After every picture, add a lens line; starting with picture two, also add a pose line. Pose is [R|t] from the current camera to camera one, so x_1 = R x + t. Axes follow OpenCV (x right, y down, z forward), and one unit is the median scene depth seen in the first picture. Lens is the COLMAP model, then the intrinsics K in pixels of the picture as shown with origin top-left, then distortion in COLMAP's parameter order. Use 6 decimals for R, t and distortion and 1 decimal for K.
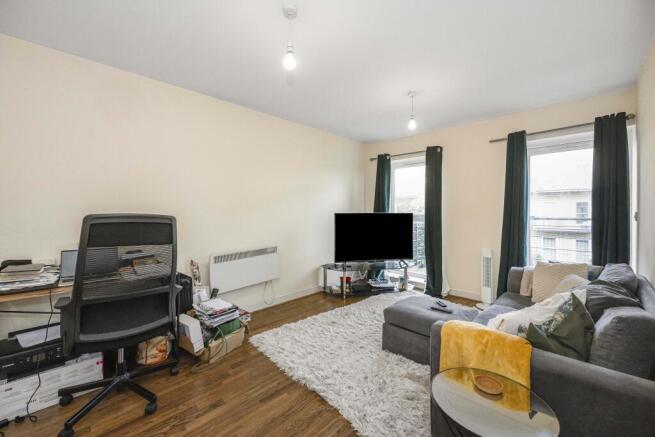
lens RADIAL K [[264.2, 0, 325.8], [0, 264.2, 216.6], [0, 0, 1]] dist [0.000572, 0.000022]
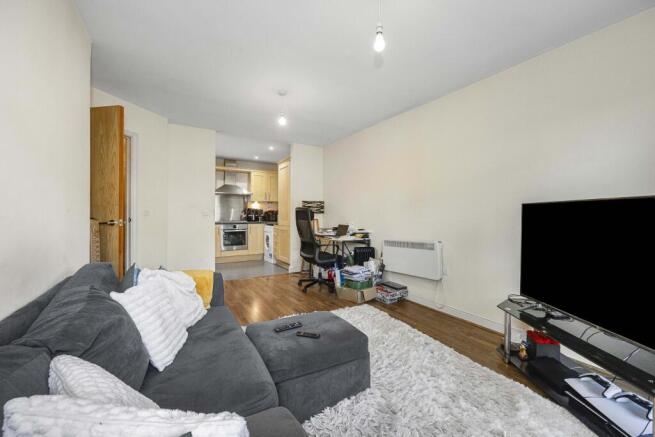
lens RADIAL K [[264.2, 0, 326.1], [0, 264.2, 215.8], [0, 0, 1]] dist [0.000572, 0.000022]
pose [[-0.257239, 0.006962, -0.966323, 0.817157], [-0.011886, 0.999876, 0.010367, 0.016502], [0.966275, 0.014152, -0.257125, 0.930930]]
